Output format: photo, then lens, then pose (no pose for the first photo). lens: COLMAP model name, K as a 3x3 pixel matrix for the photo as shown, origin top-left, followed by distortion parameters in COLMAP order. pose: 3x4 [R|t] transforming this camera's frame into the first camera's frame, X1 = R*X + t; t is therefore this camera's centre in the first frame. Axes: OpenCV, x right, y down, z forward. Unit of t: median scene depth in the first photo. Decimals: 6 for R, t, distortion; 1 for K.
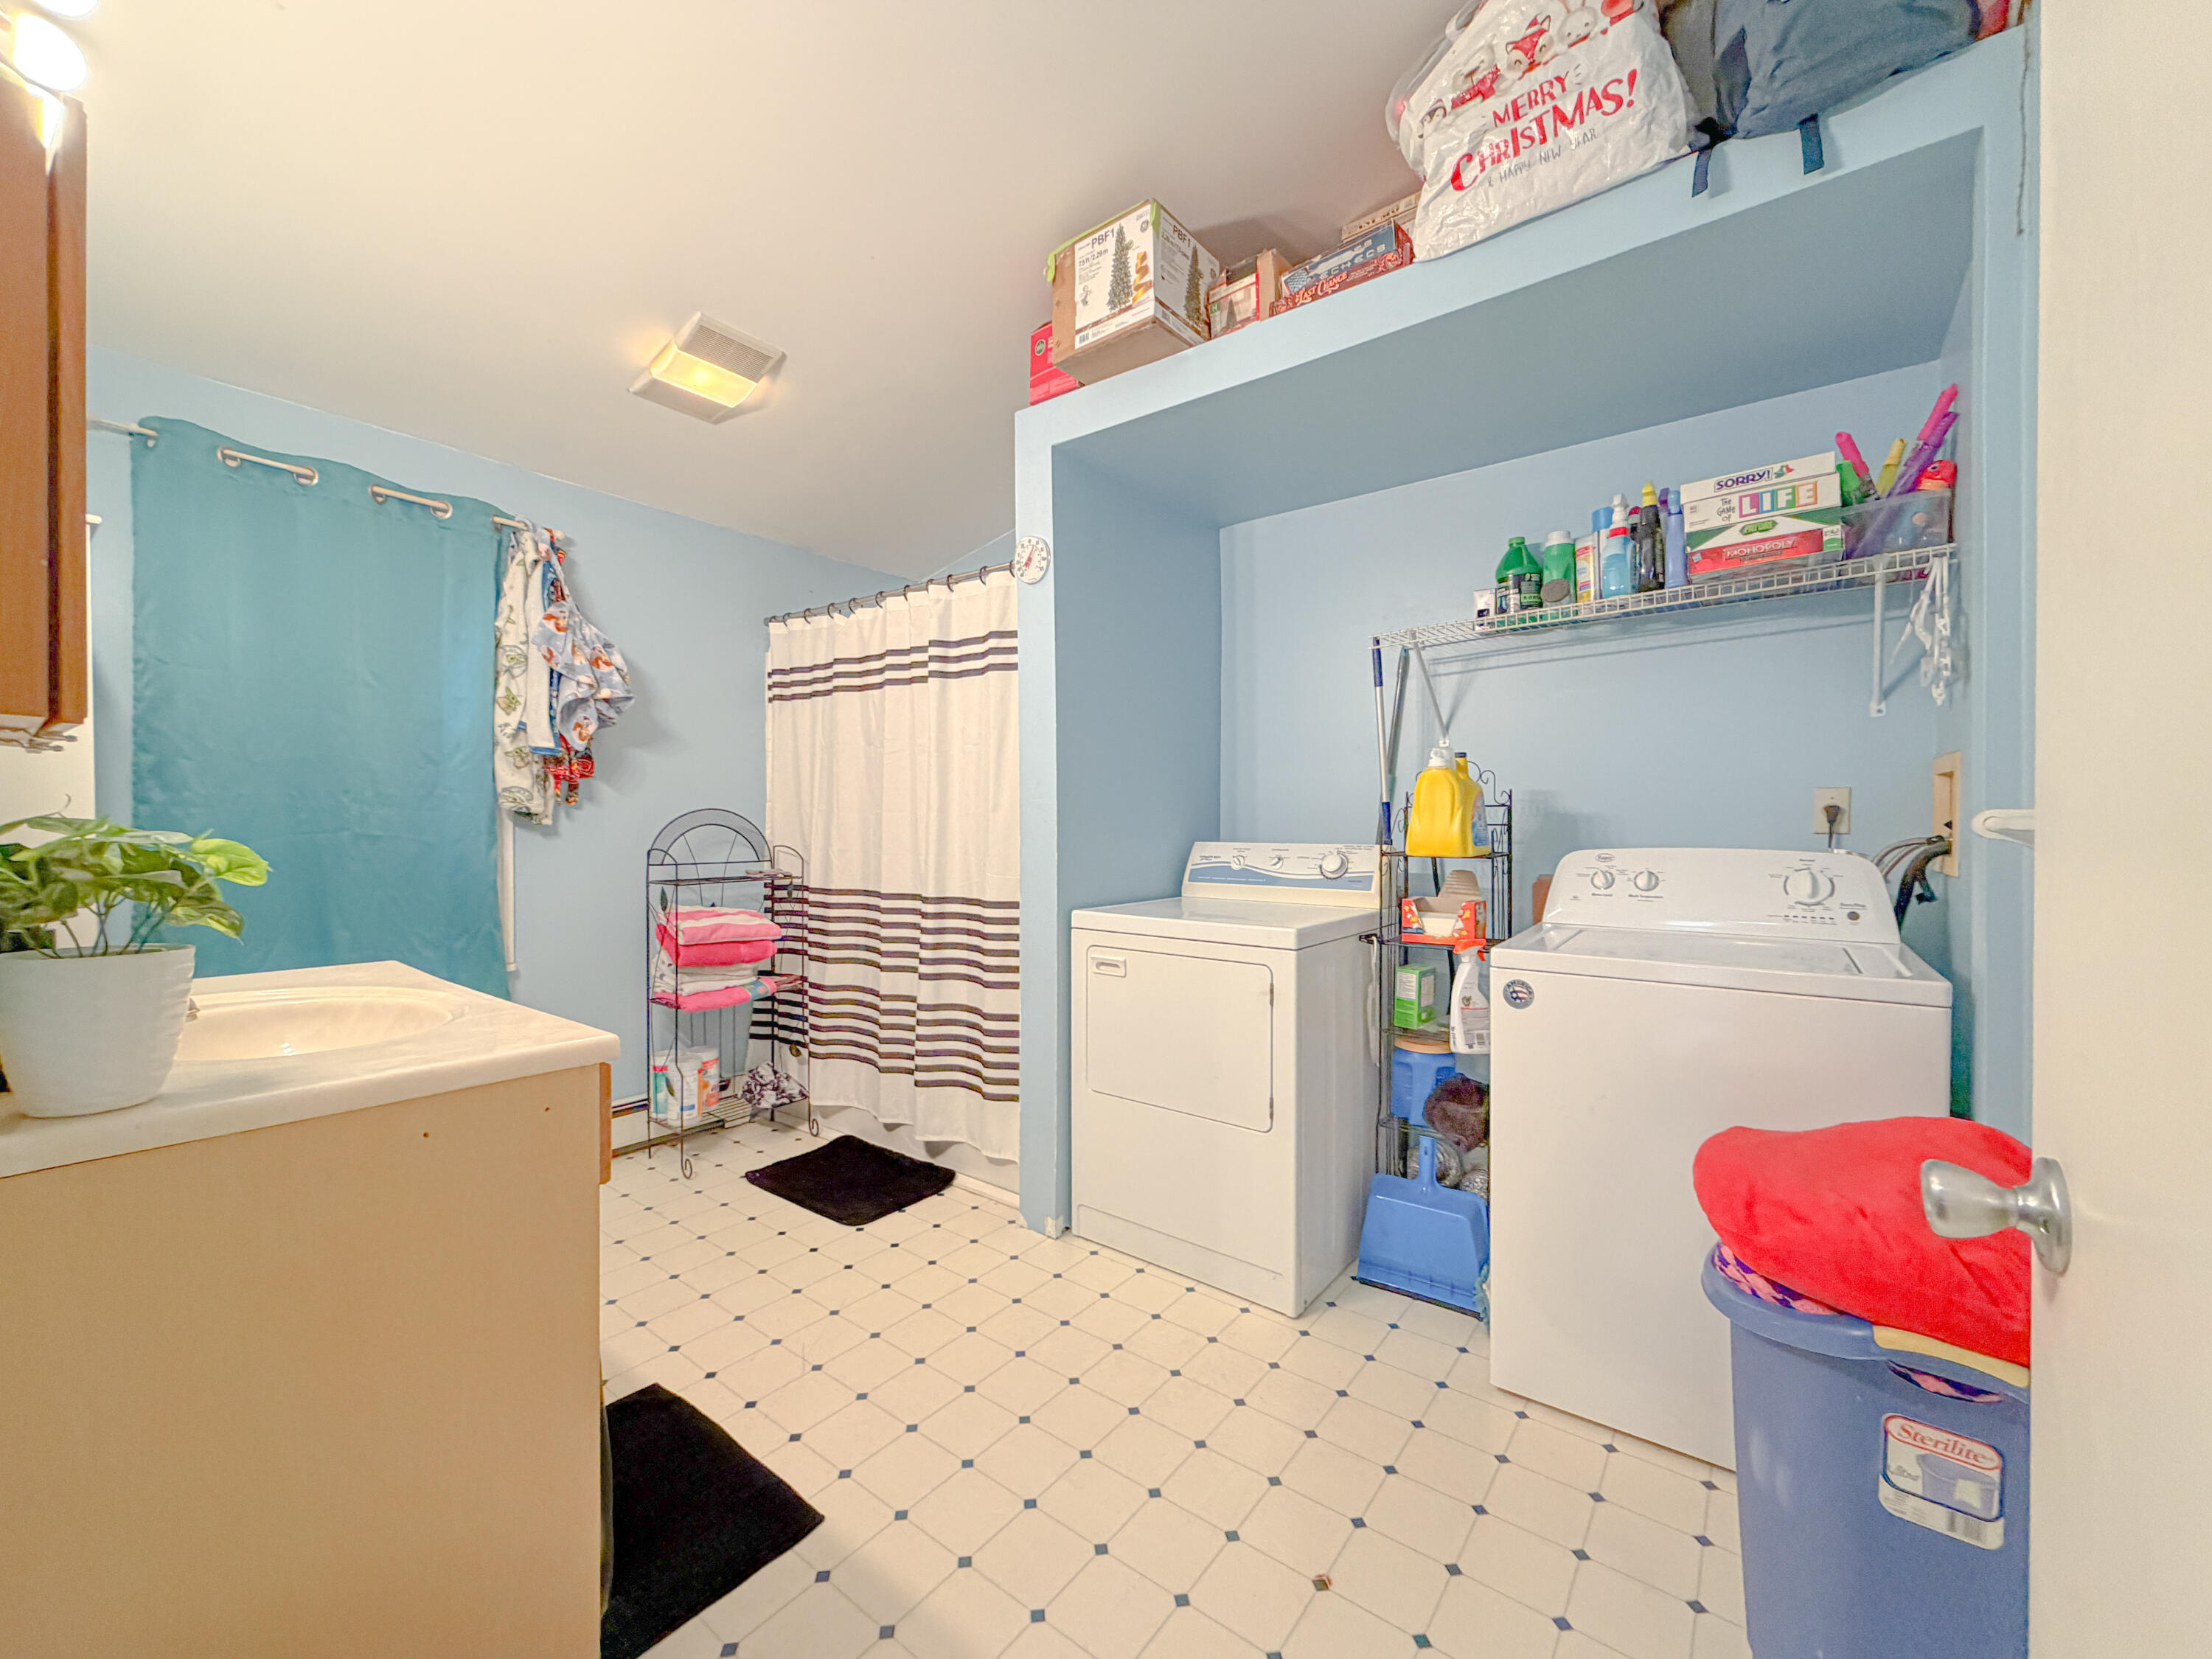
lens RADIAL K [[884.7, 0, 1097.1], [0, 884.7, 831.7], [0, 0, 1]] dist [-0.001499, -0.000164]
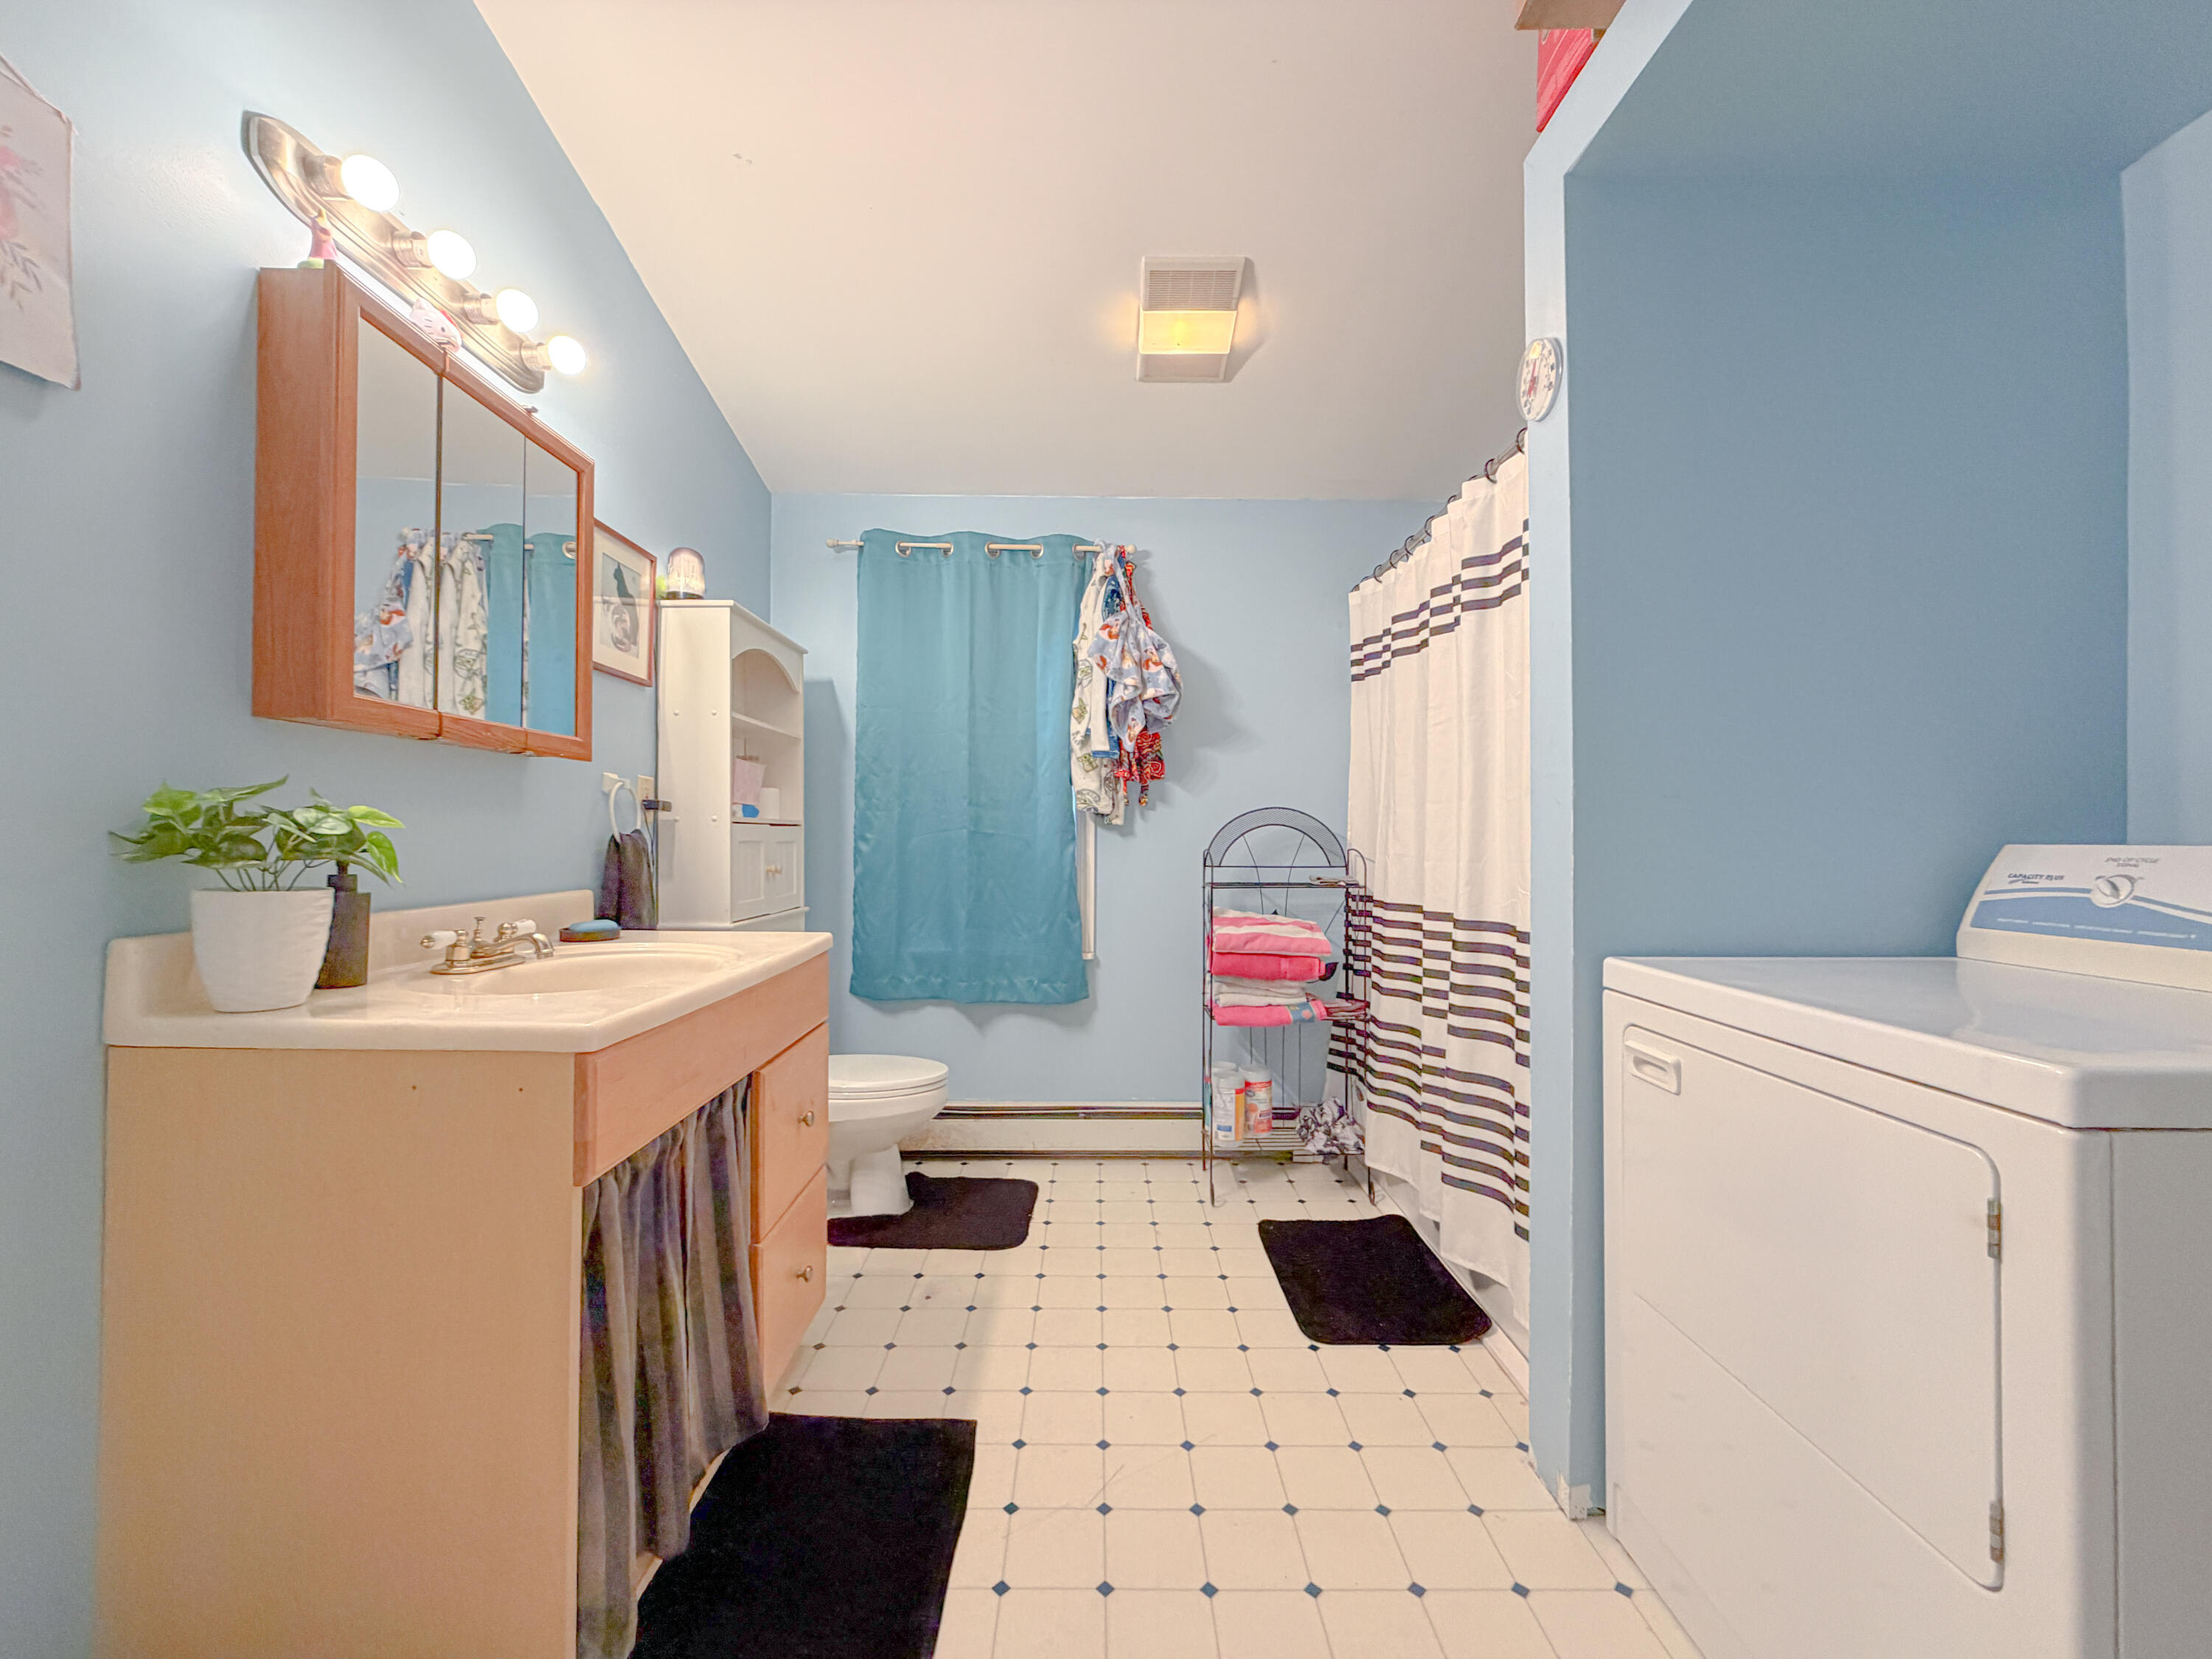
lens RADIAL K [[876.4, 0, 1099.9], [0, 876.4, 832.5], [0, 0, 1]] dist [0.000840, -0.000055]
pose [[0.616424, -0.005586, -0.787394, 0.189082], [-0.007955, 0.999880, -0.013321, 0.015658], [0.787374, 0.014475, 0.616306, 0.337822]]
